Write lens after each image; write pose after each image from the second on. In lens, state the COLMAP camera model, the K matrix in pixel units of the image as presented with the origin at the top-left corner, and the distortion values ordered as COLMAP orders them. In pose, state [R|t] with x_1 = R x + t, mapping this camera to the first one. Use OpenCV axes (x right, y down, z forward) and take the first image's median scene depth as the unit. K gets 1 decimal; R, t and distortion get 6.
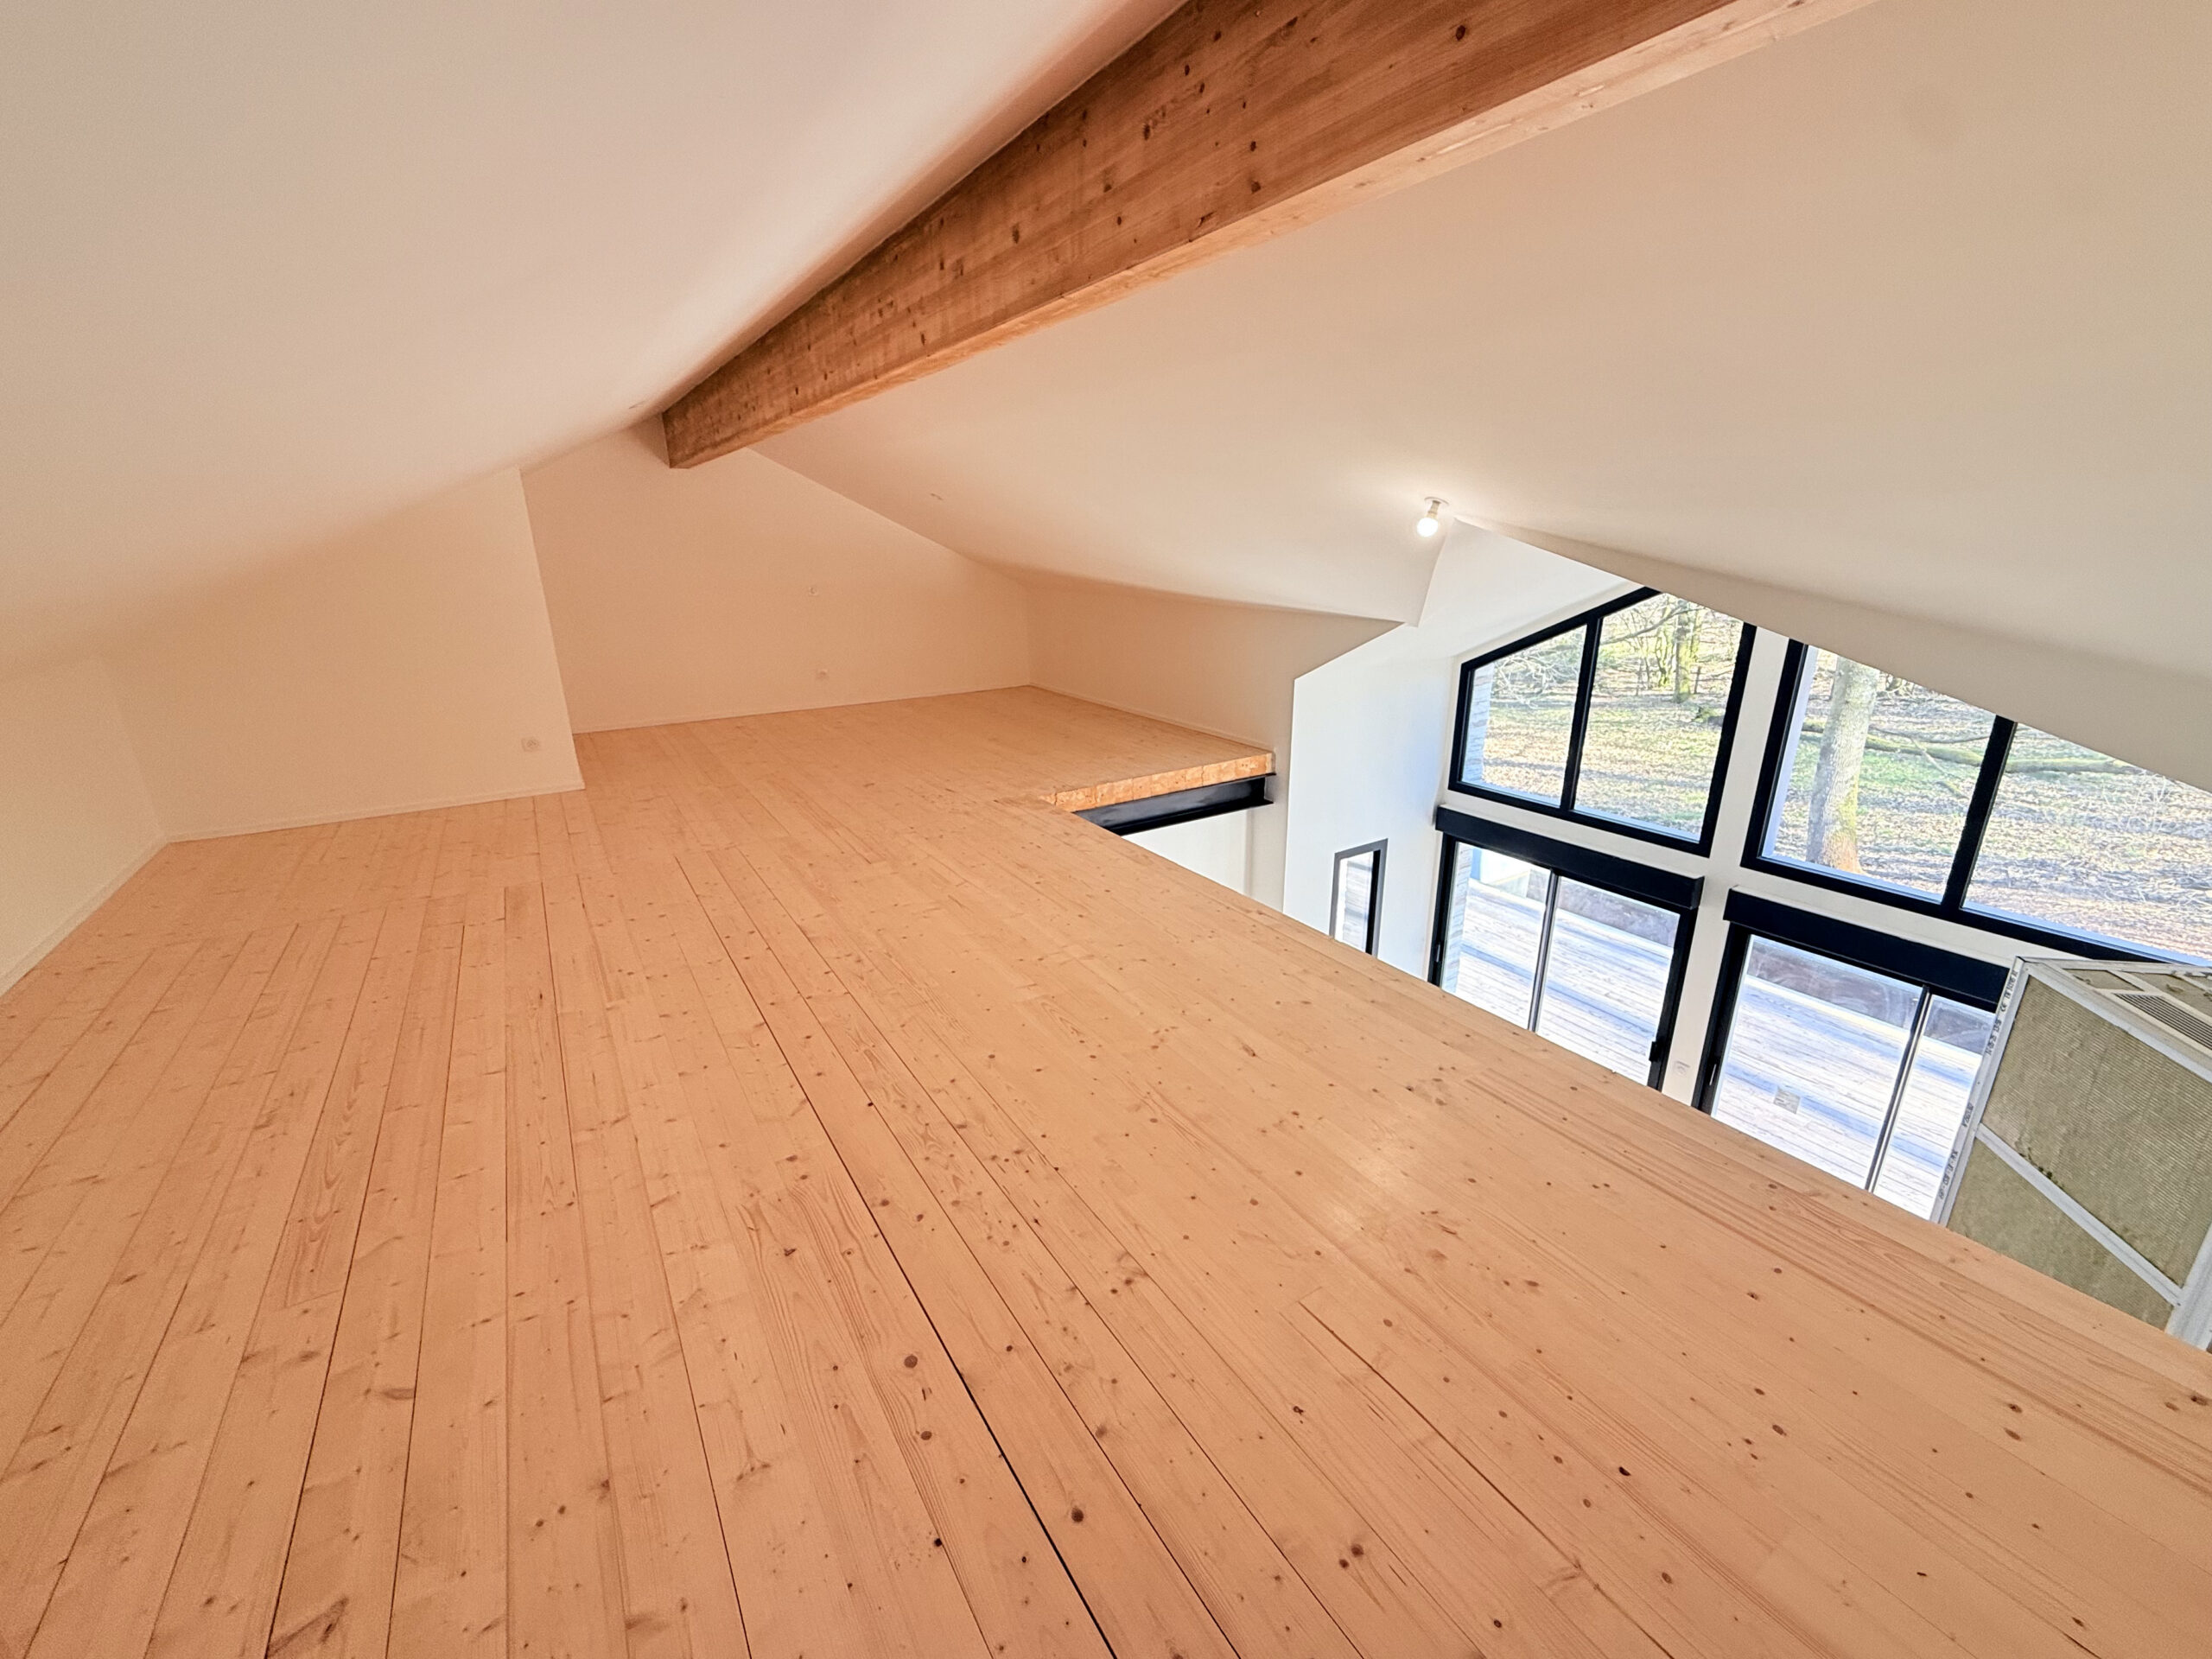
lens RADIAL K [[911.9, 0, 1110.6], [0, 911.9, 829.1], [0, 0, 1]] dist [0.003616, 0.000057]
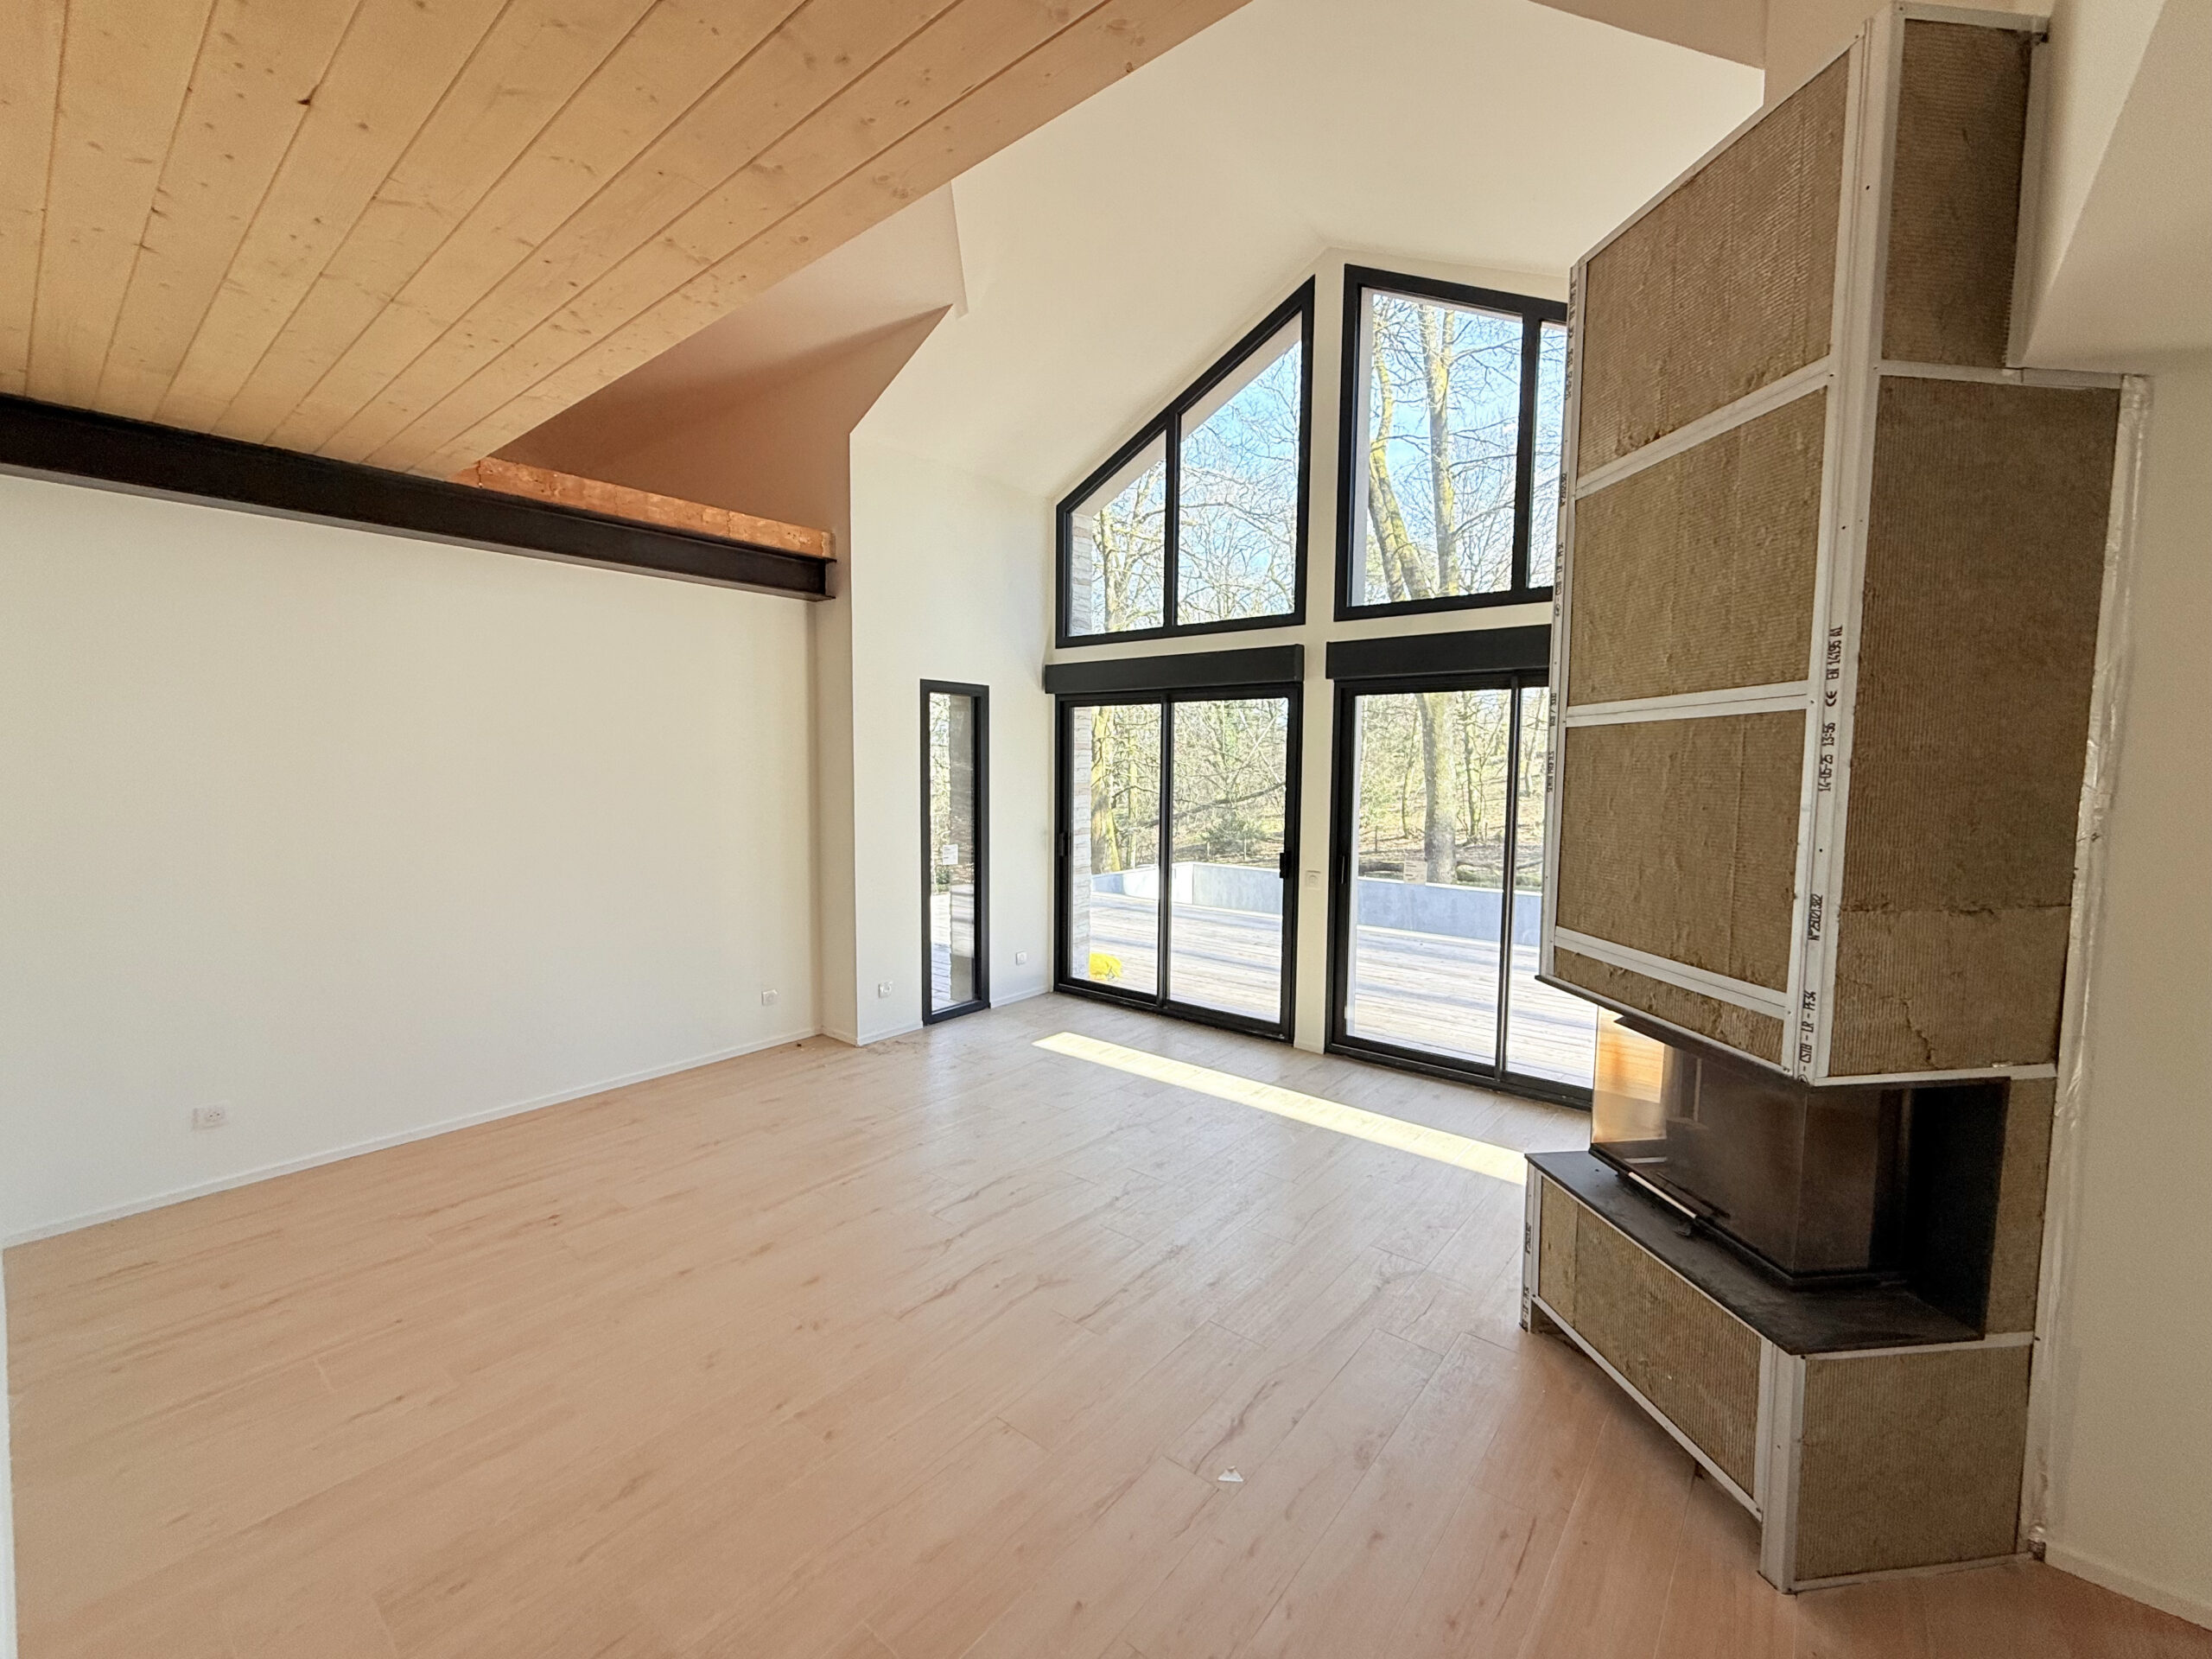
lens RADIAL K [[911.9, 0, 1105.3], [0, 911.9, 832.5], [0, 0, 1]] dist [0.003616, 0.000057]
pose [[0.949220, -0.007711, 0.314518, 0.156284], [0.078789, 0.973669, -0.213916, 0.384165], [-0.304587, 0.227834, 0.924834, 0.233825]]
